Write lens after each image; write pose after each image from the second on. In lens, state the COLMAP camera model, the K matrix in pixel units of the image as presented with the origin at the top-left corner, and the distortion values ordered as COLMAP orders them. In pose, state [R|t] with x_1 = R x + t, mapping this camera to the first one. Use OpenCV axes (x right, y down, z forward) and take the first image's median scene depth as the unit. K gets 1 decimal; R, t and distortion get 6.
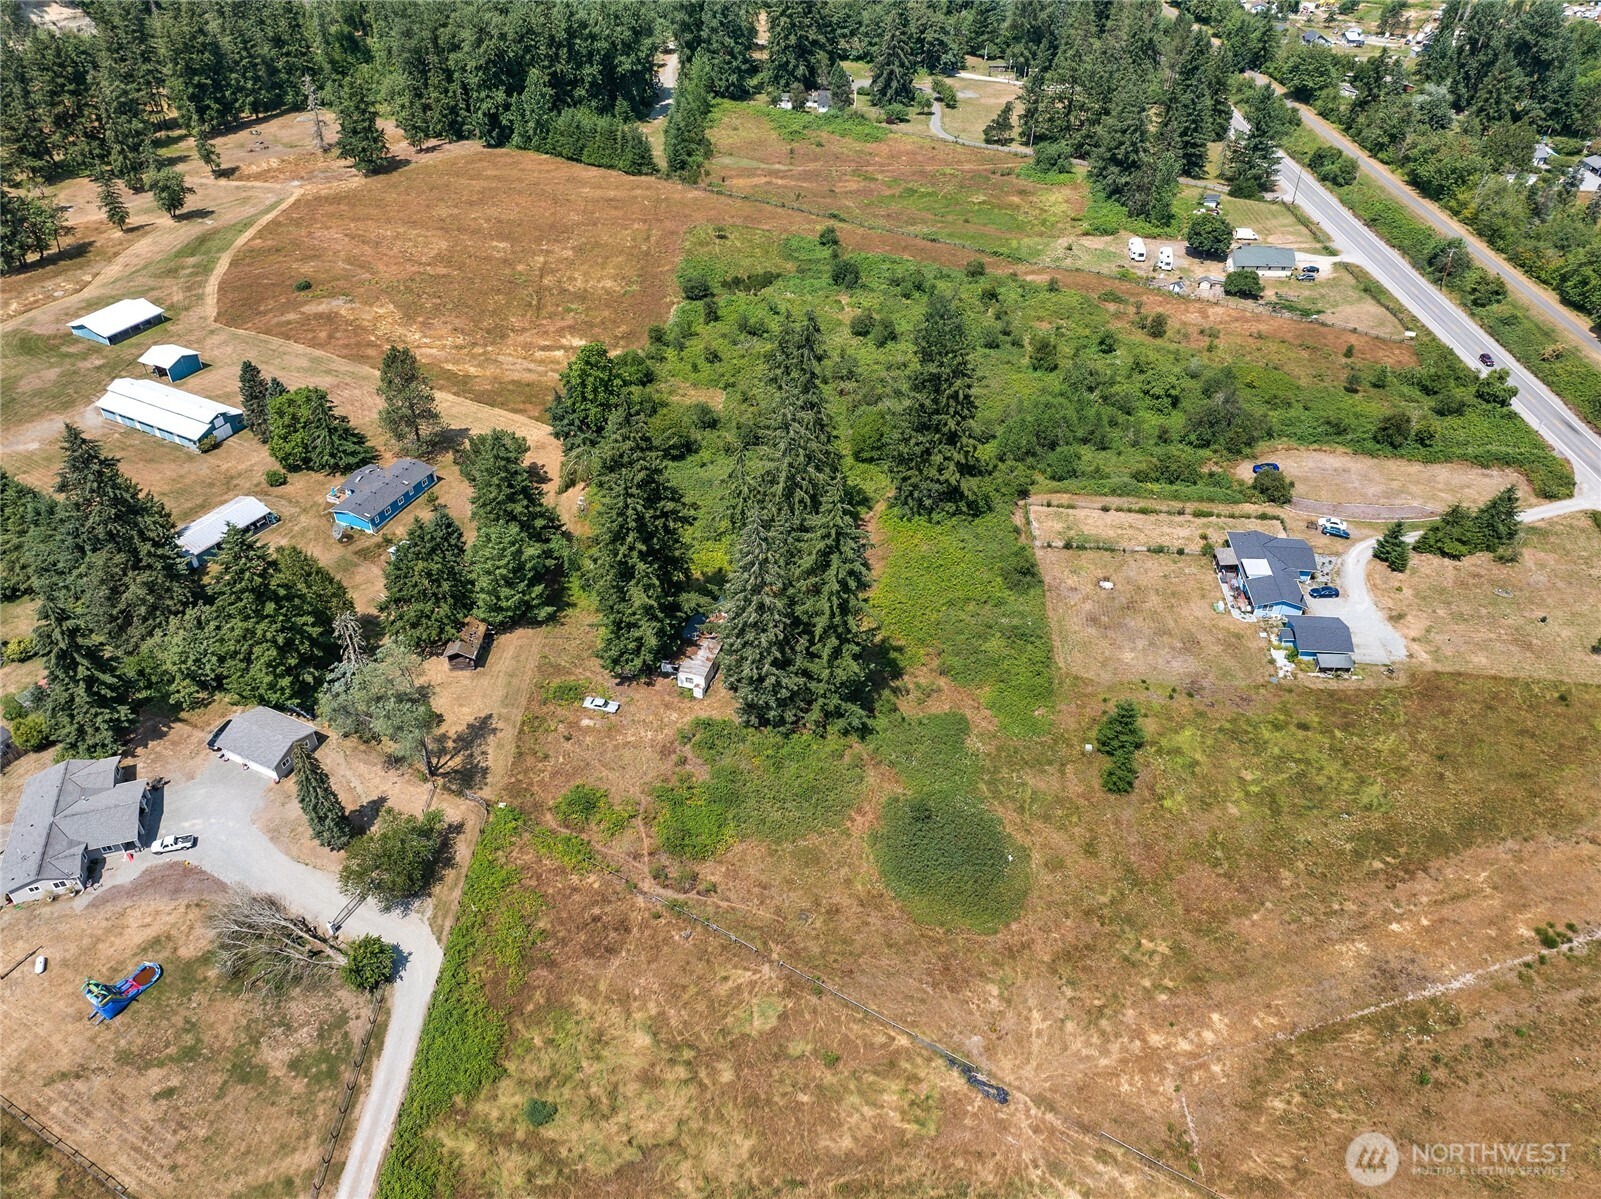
lens RADIAL K [[1127.2, 0, 803.3], [0, 1127.2, 578.4], [0, 0, 1]] dist [-0.027746, -0.005162]
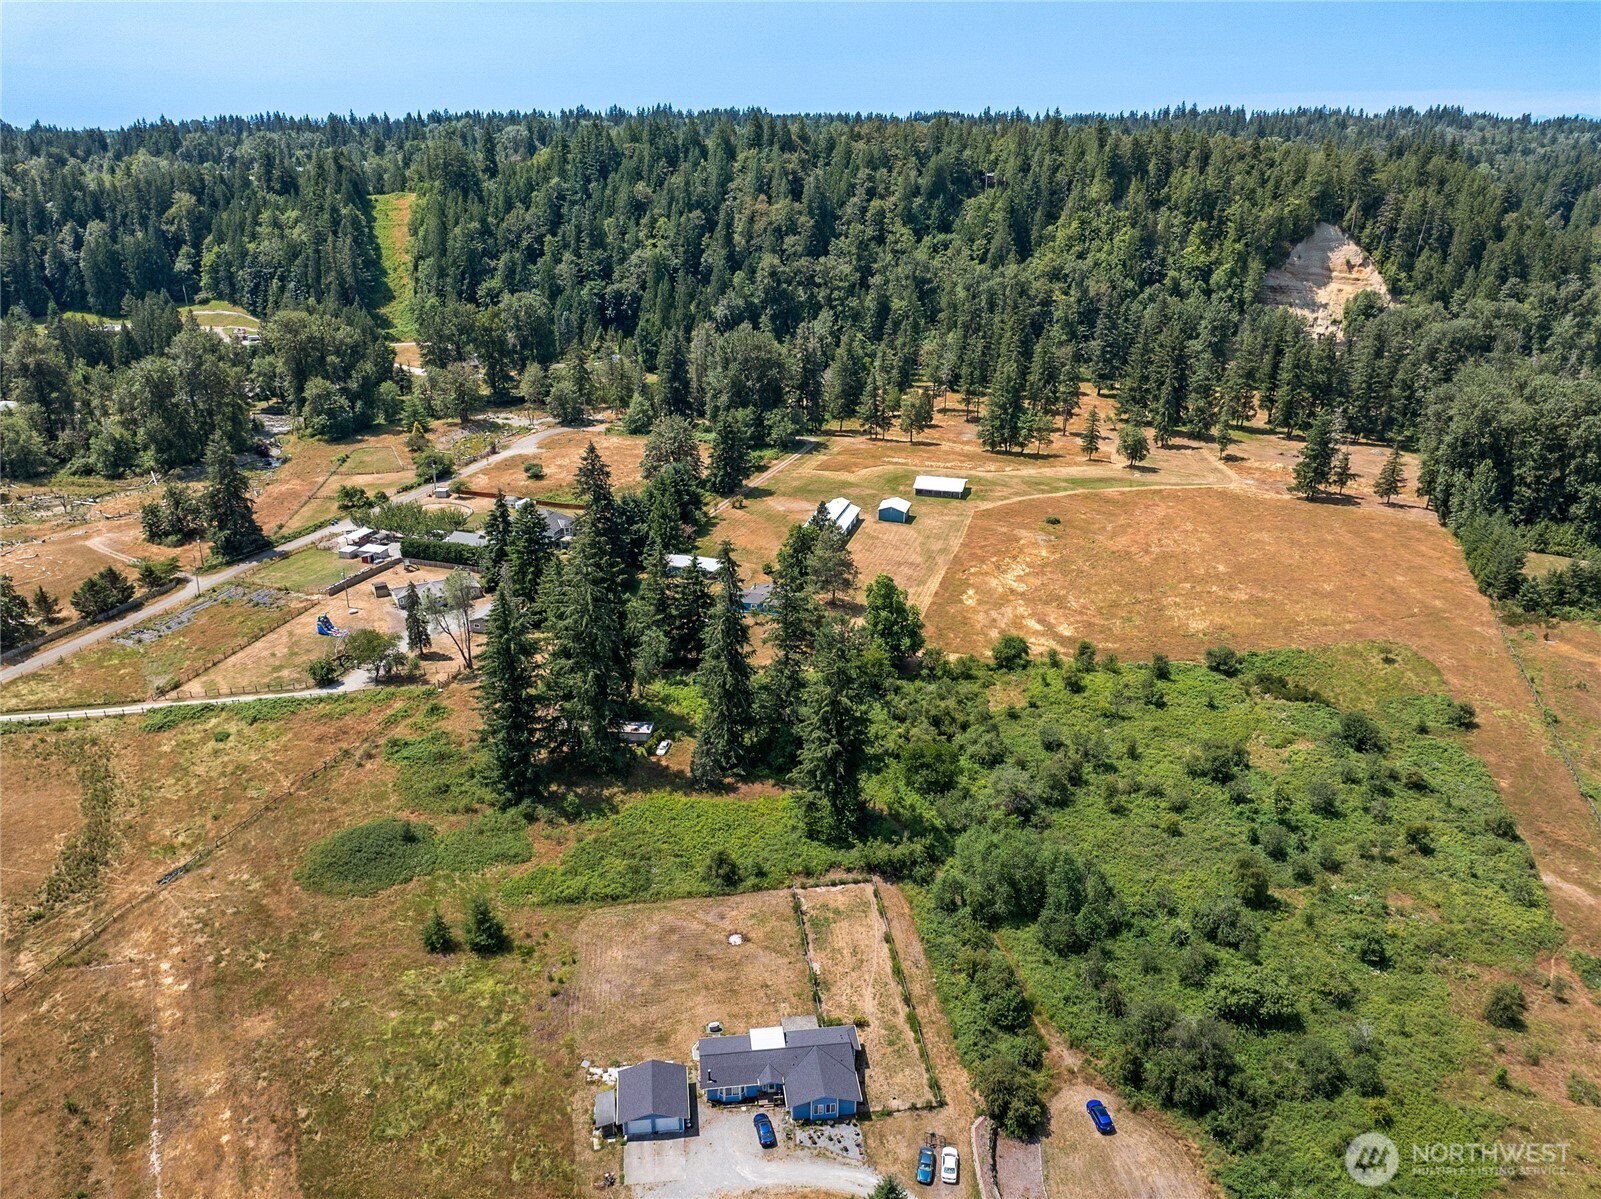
lens RADIAL K [[1150.9, 0, 800.5], [0, 1150.9, 599.5], [0, 0, 1]] dist [-0.091558, 0.072461]
pose [[0.205853, 0.376131, -0.903410, 1.215395], [-0.599991, 0.777814, 0.187125, -0.493660], [0.773069, 0.503518, 0.385791, 0.672061]]
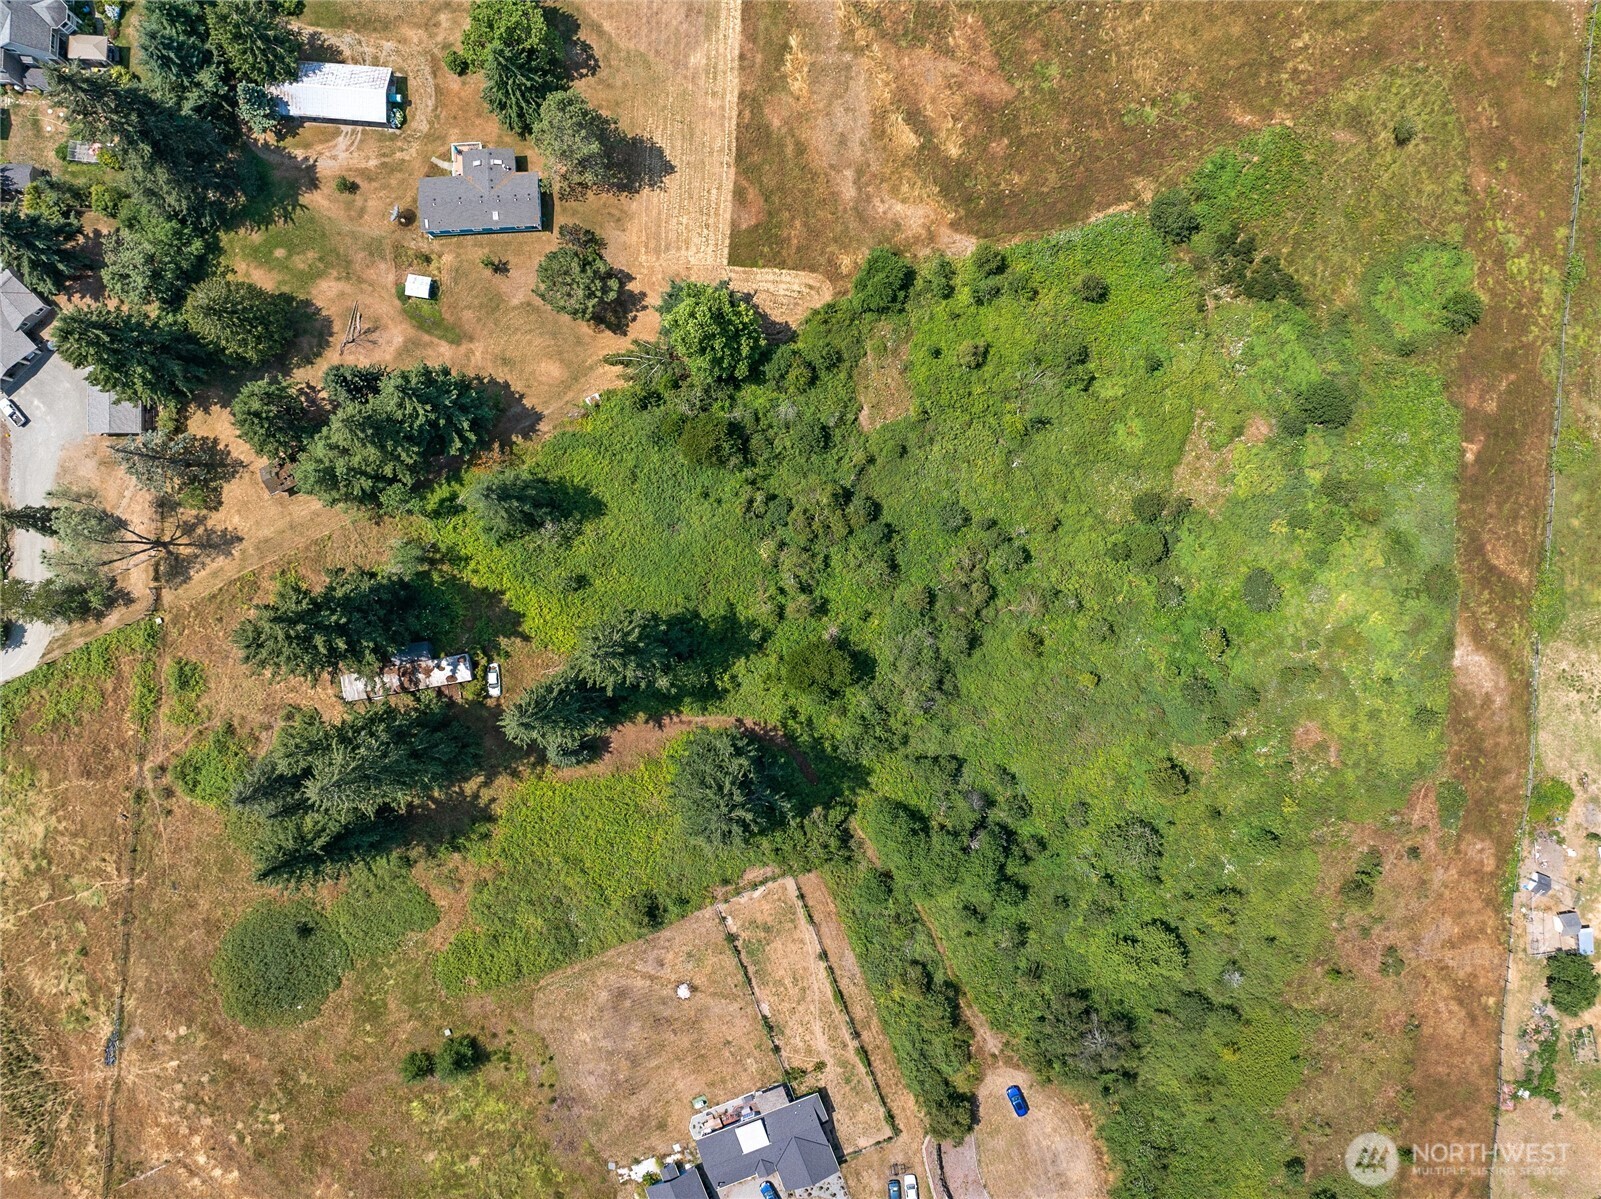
lens RADIAL K [[1150.9, 0, 800.5], [0, 1150.9, 599.5], [0, 0, 1]] dist [-0.091558, 0.072461]
pose [[0.437671, 0.899047, -0.012588, 0.031715], [-0.548330, 0.277979, 0.788709, -1.098231], [0.712586, -0.338292, 0.614638, 0.716198]]
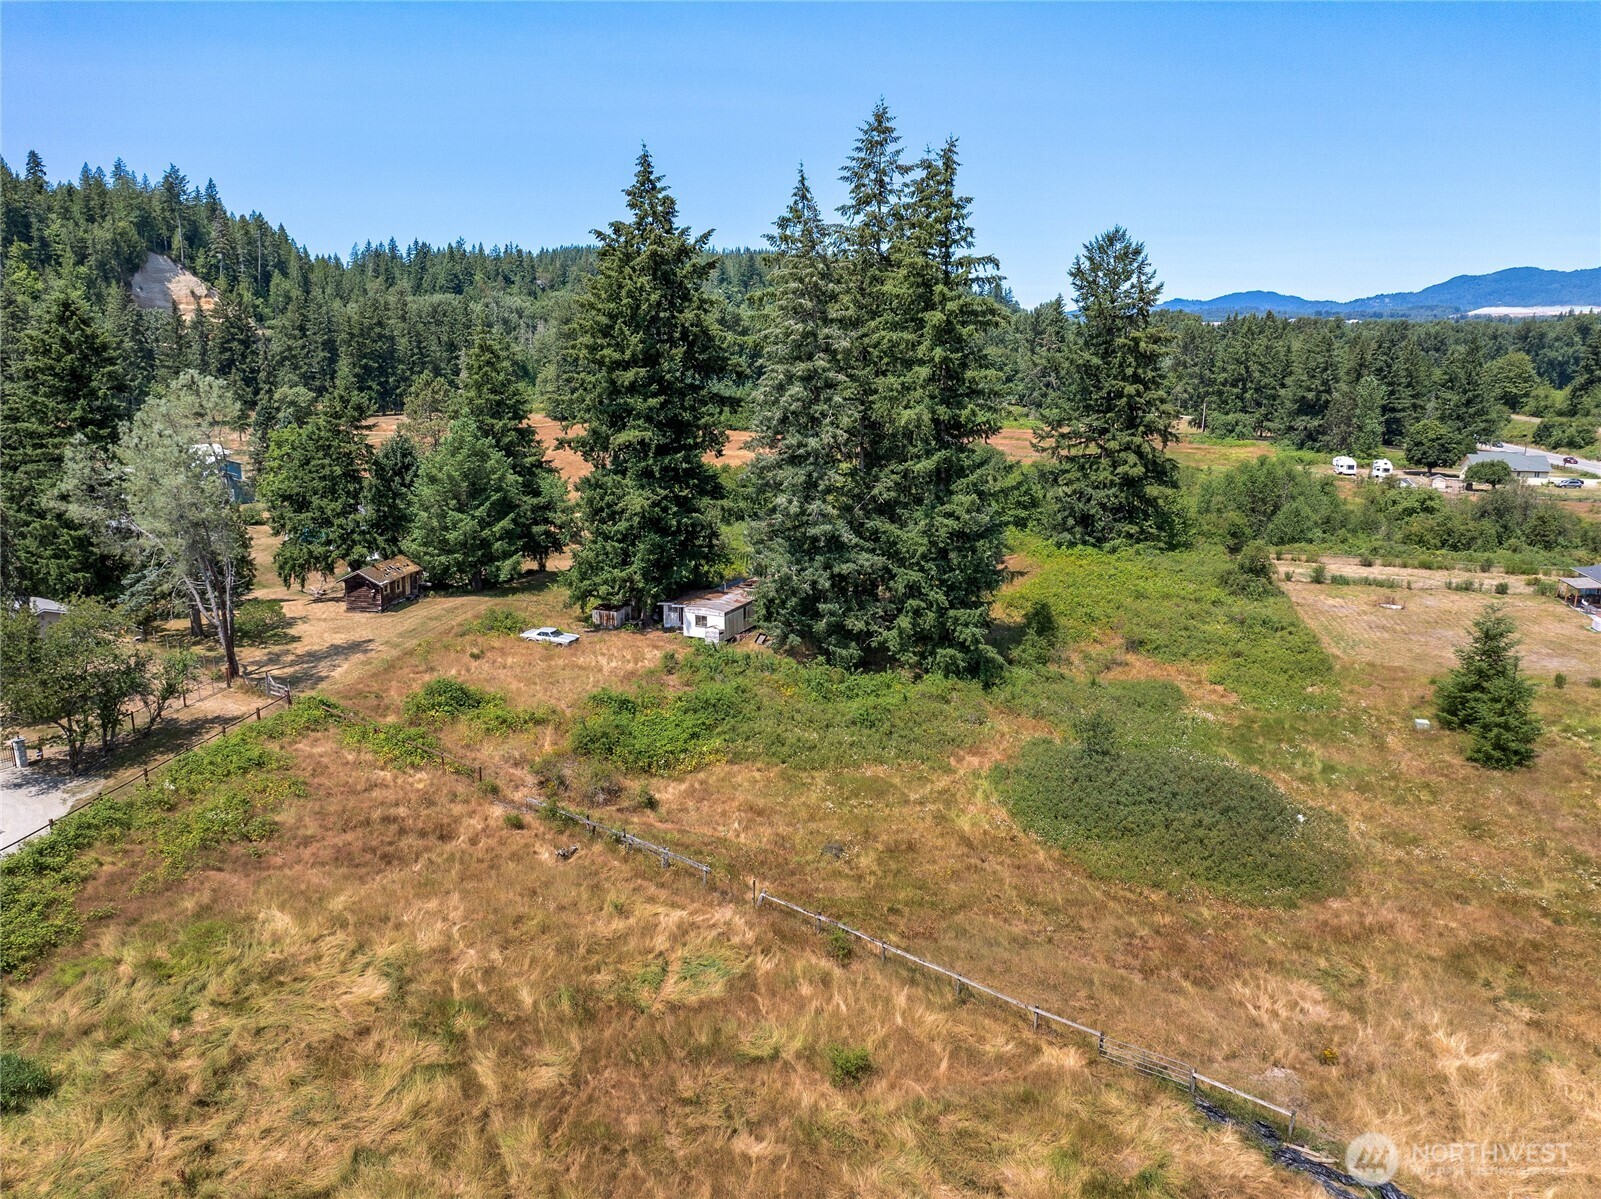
lens RADIAL K [[1127.2, 0, 803.3], [0, 1127.2, 578.4], [0, 0, 1]] dist [-0.027746, -0.005162]
pose [[0.989114, 0.032006, -0.143626, 0.042409], [-0.089933, 0.904040, -0.417880, 0.339200], [0.116469, 0.426248, 0.897077, 0.483291]]
